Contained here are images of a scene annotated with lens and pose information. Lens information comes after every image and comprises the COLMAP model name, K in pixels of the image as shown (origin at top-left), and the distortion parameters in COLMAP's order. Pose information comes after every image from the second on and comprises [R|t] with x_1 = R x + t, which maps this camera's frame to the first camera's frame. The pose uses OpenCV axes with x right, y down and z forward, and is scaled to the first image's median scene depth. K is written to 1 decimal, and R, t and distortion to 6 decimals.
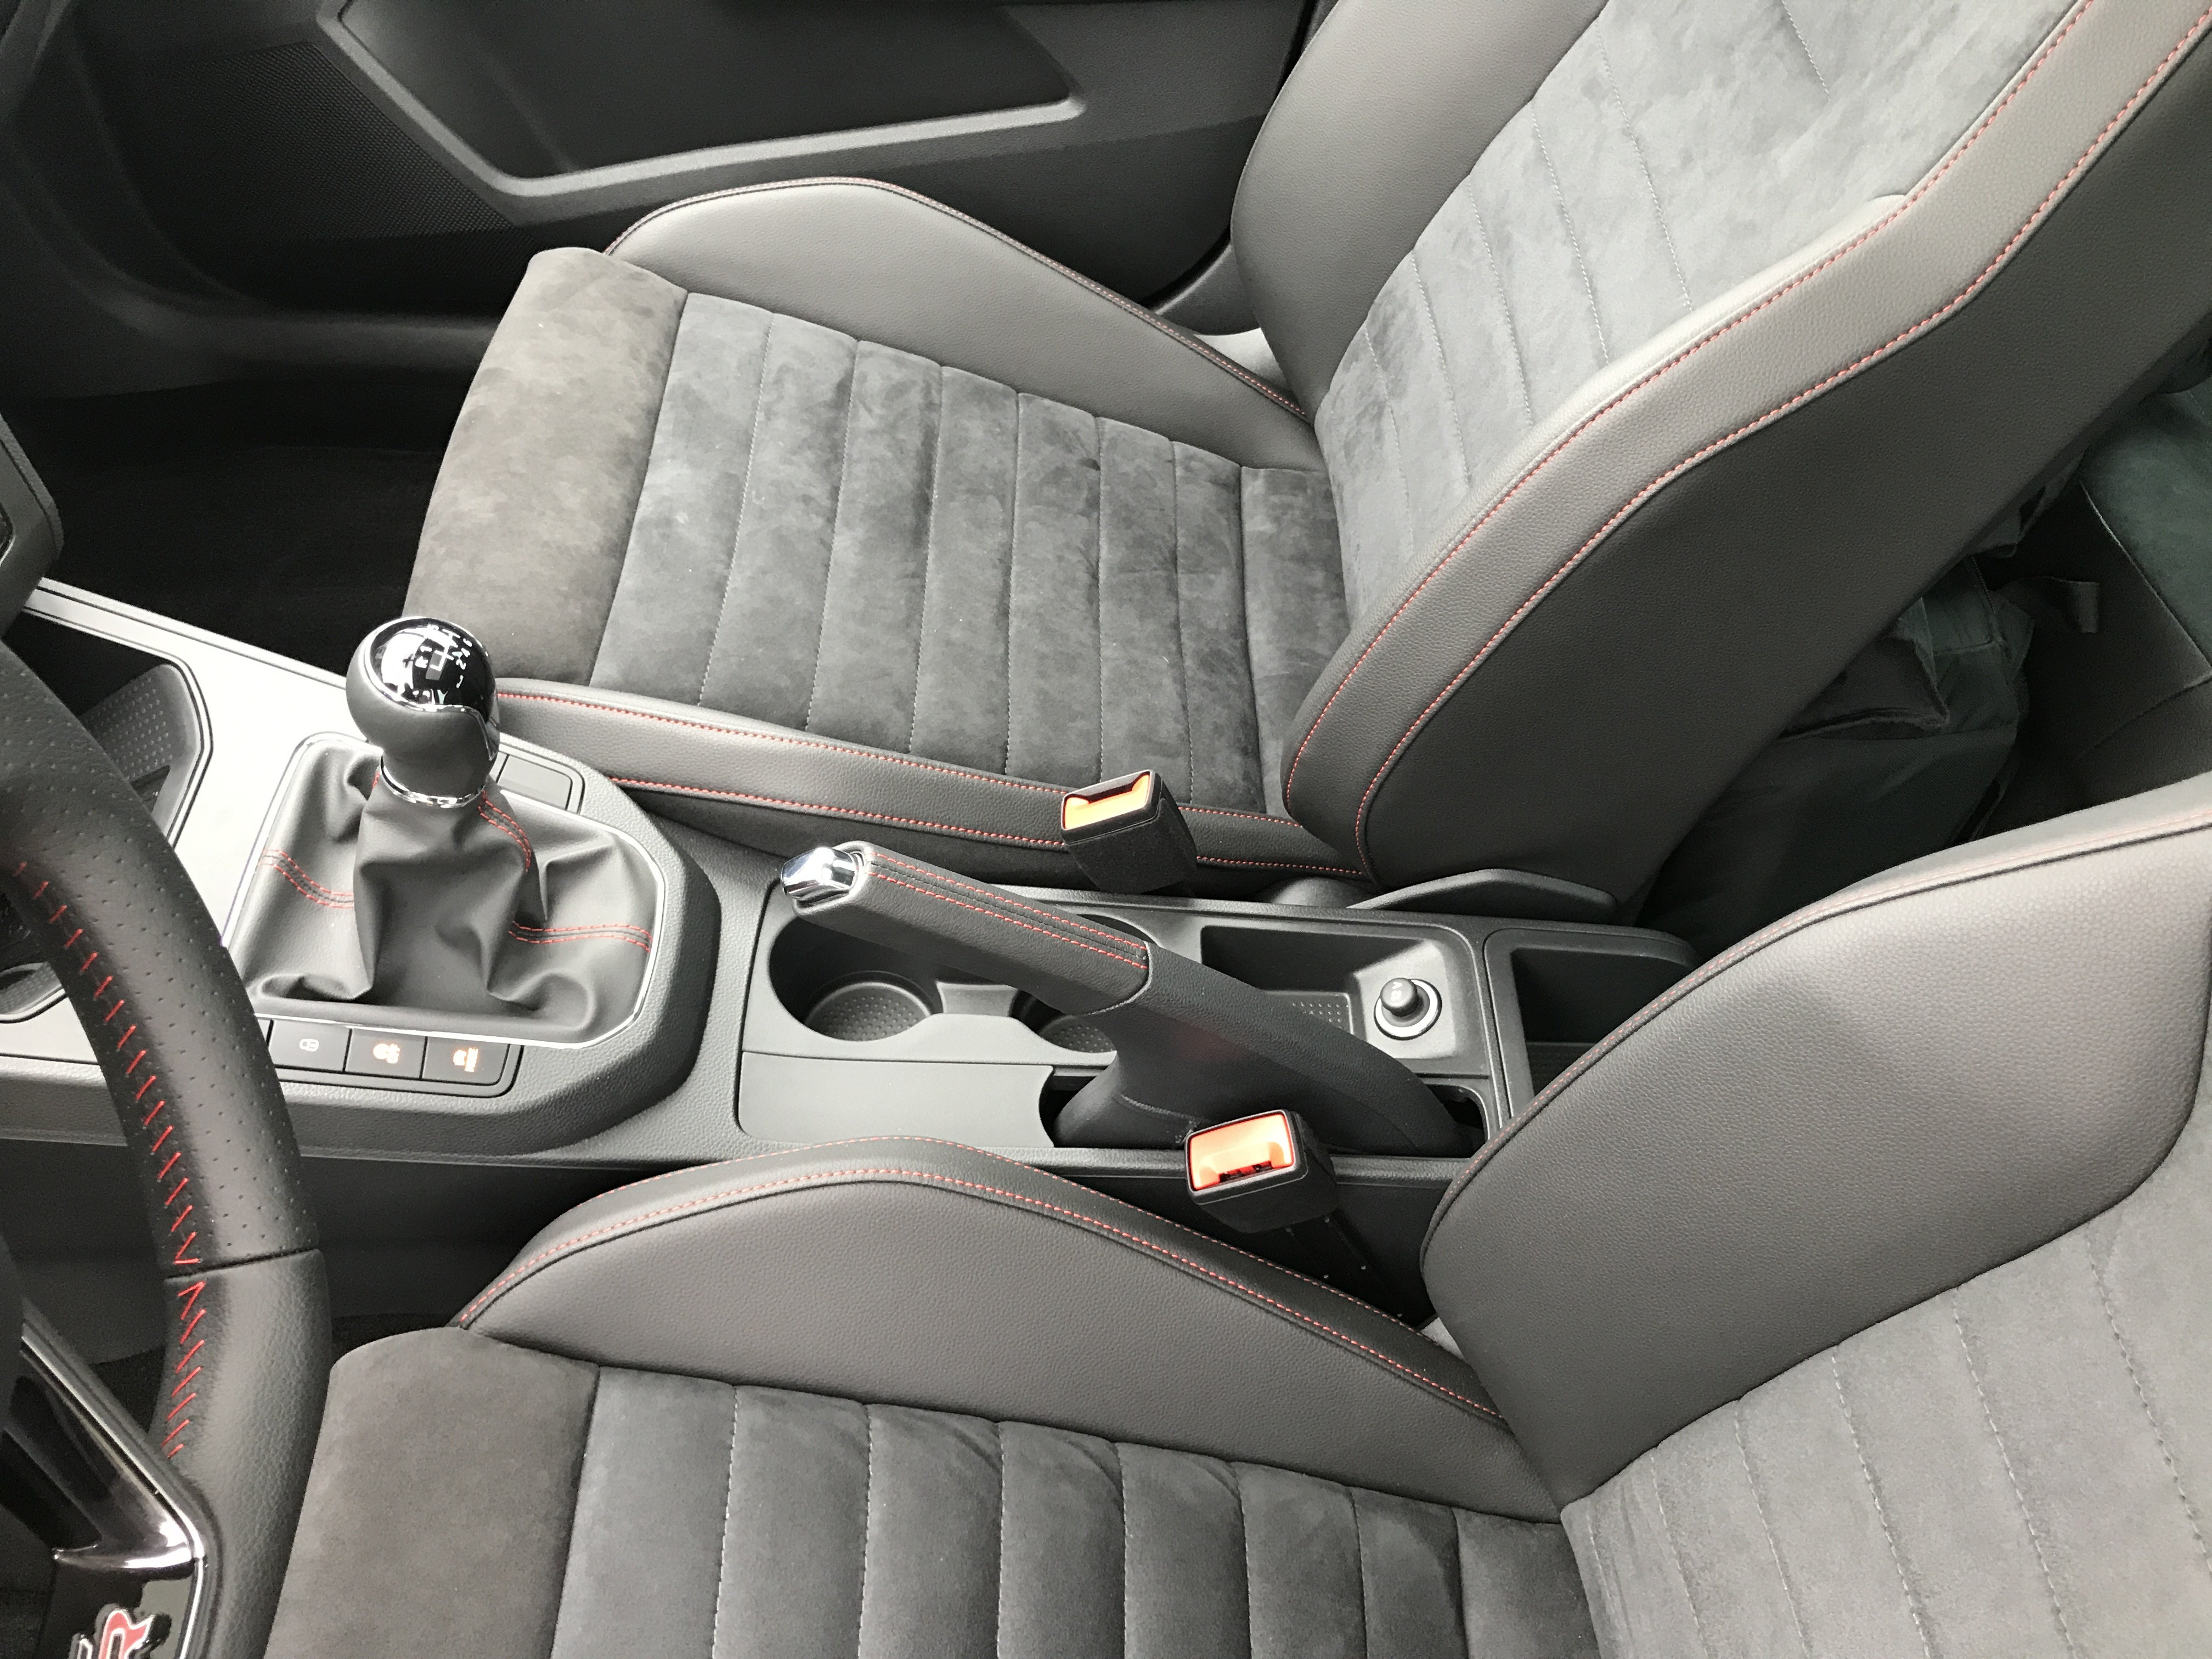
lens RADIAL K [[1342.7, 0, 1109.7], [0, 1342.7, 830.8], [0, 0, 1]] dist [-0.000460, 0.000096]
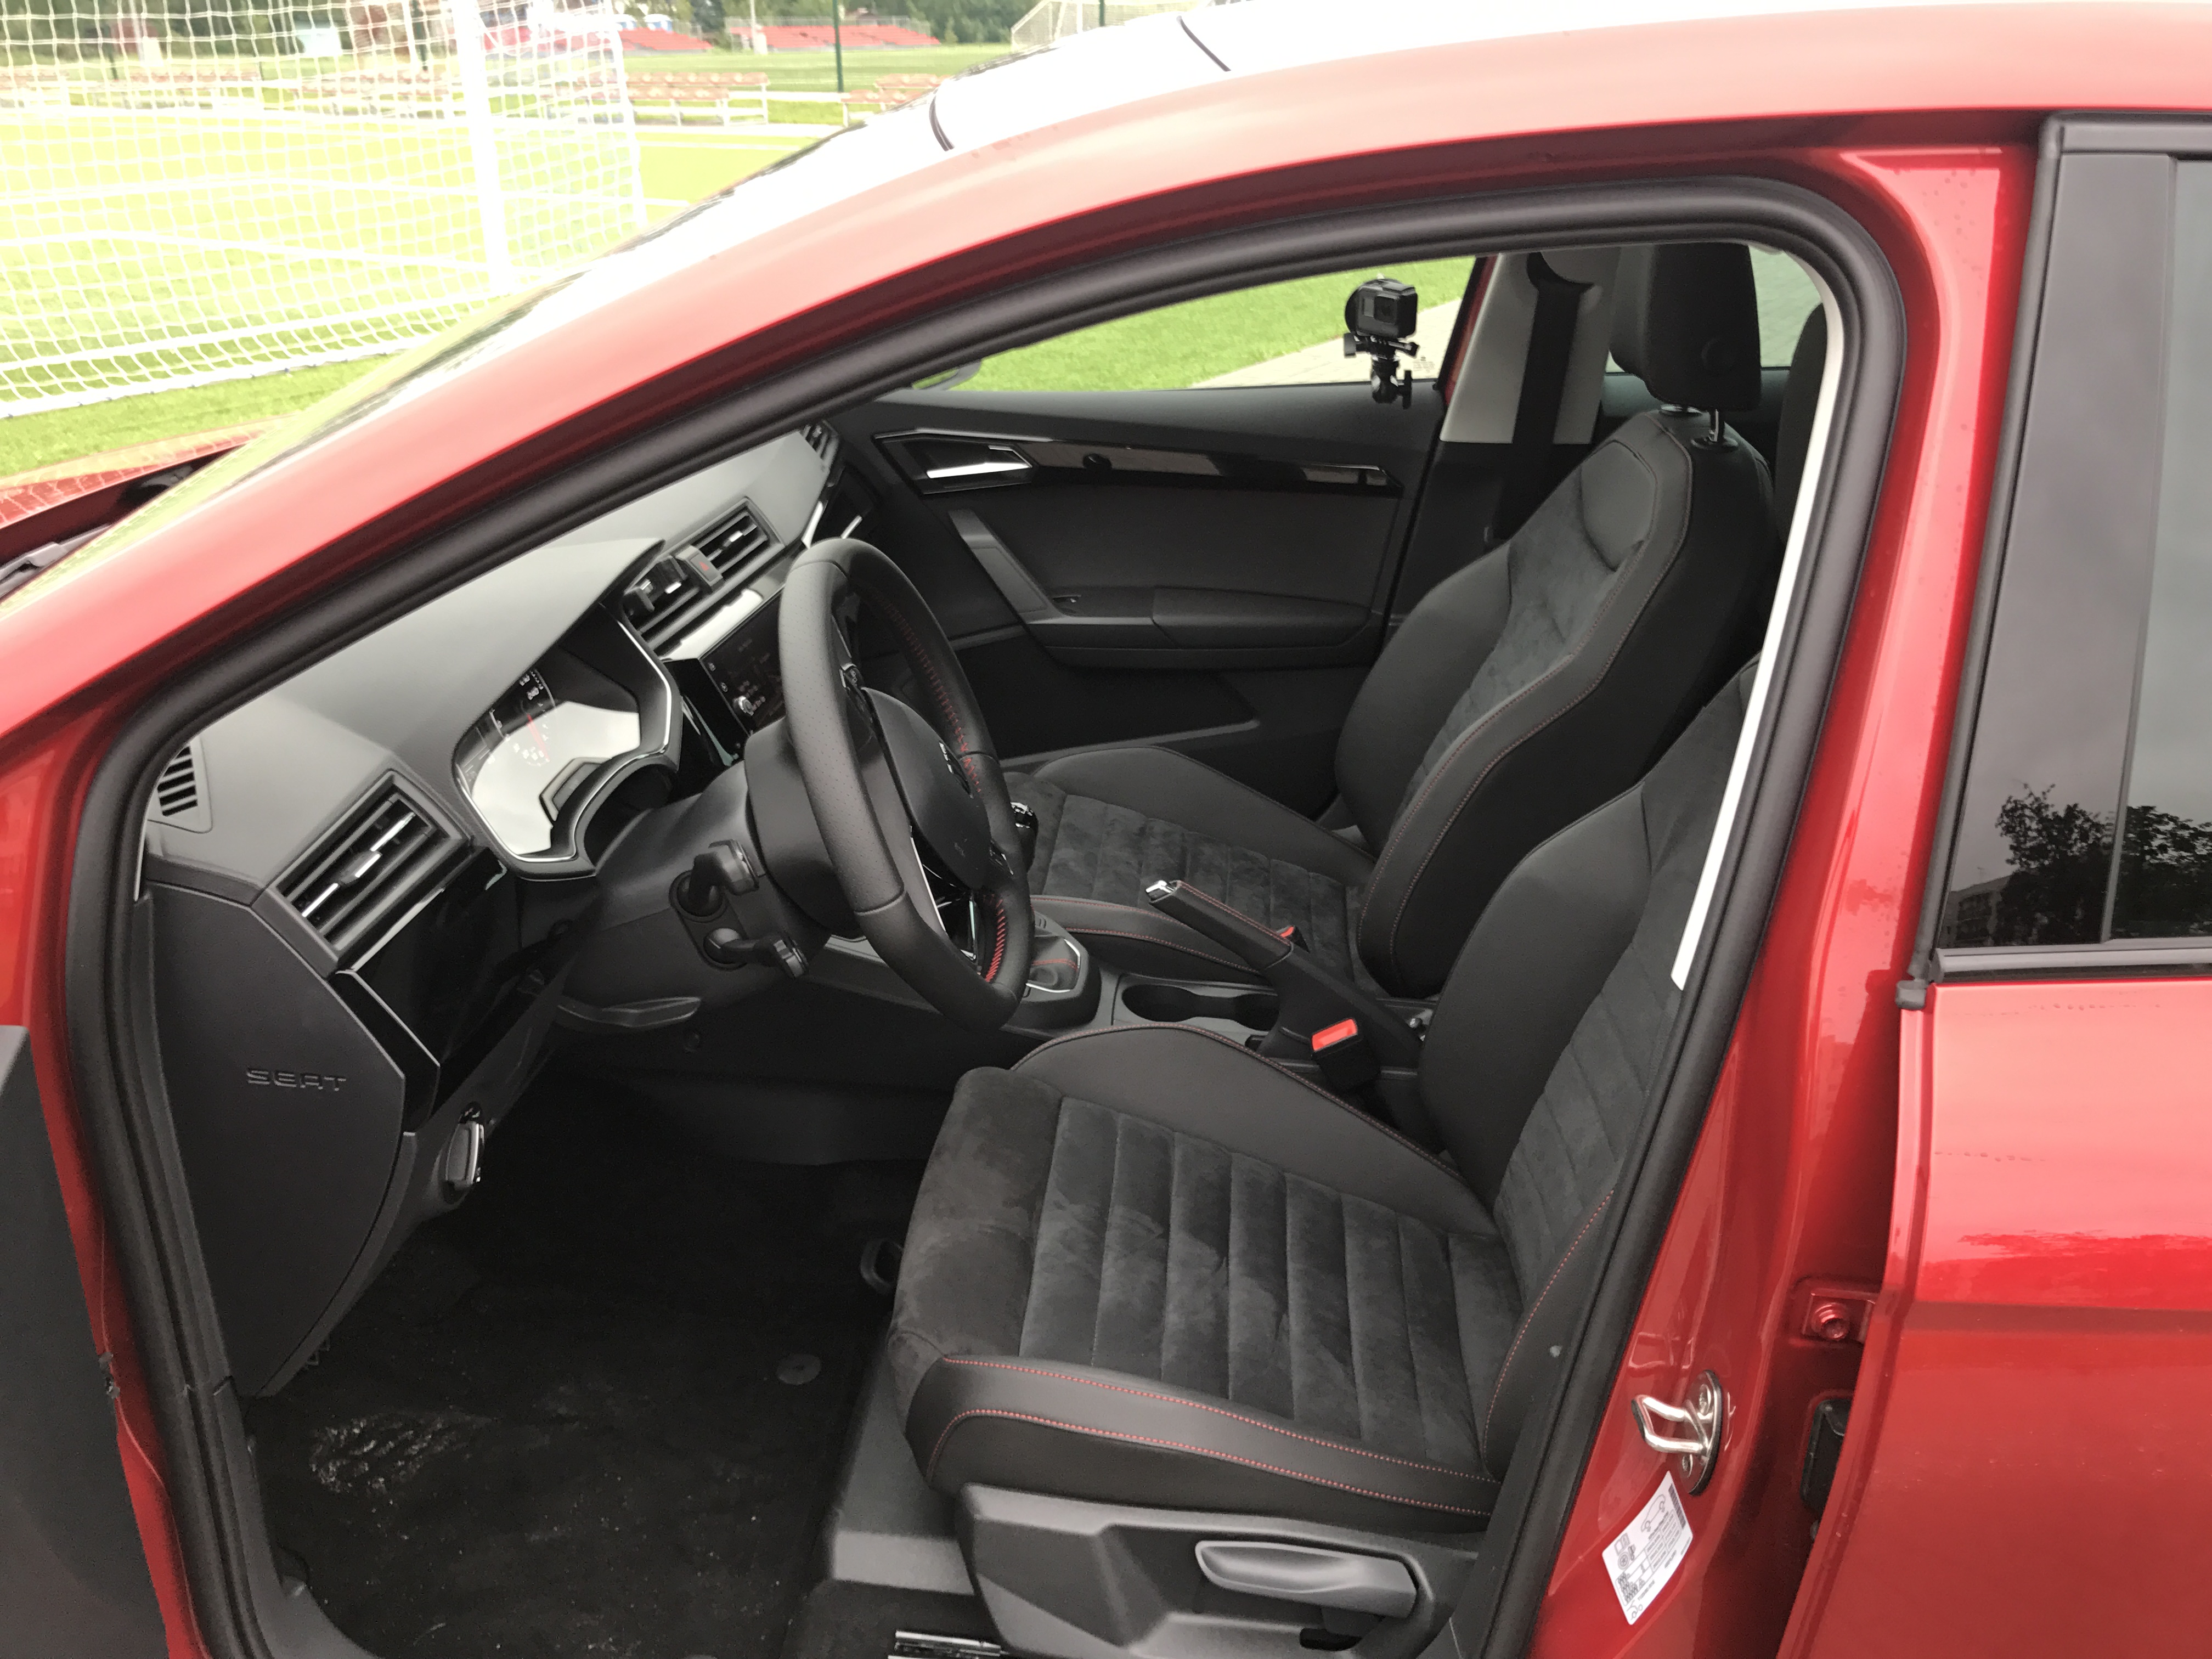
lens RADIAL K [[1811.1, 0, 1104.7], [0, 1811.1, 828.6], [0, 0, 1]] dist [0.009567, -0.016802]
pose [[0.996086, -0.003179, -0.088335, -0.014360], [-0.046215, 0.833148, -0.551117, 1.182782], [0.075348, 0.553042, 0.829739, -1.277376]]
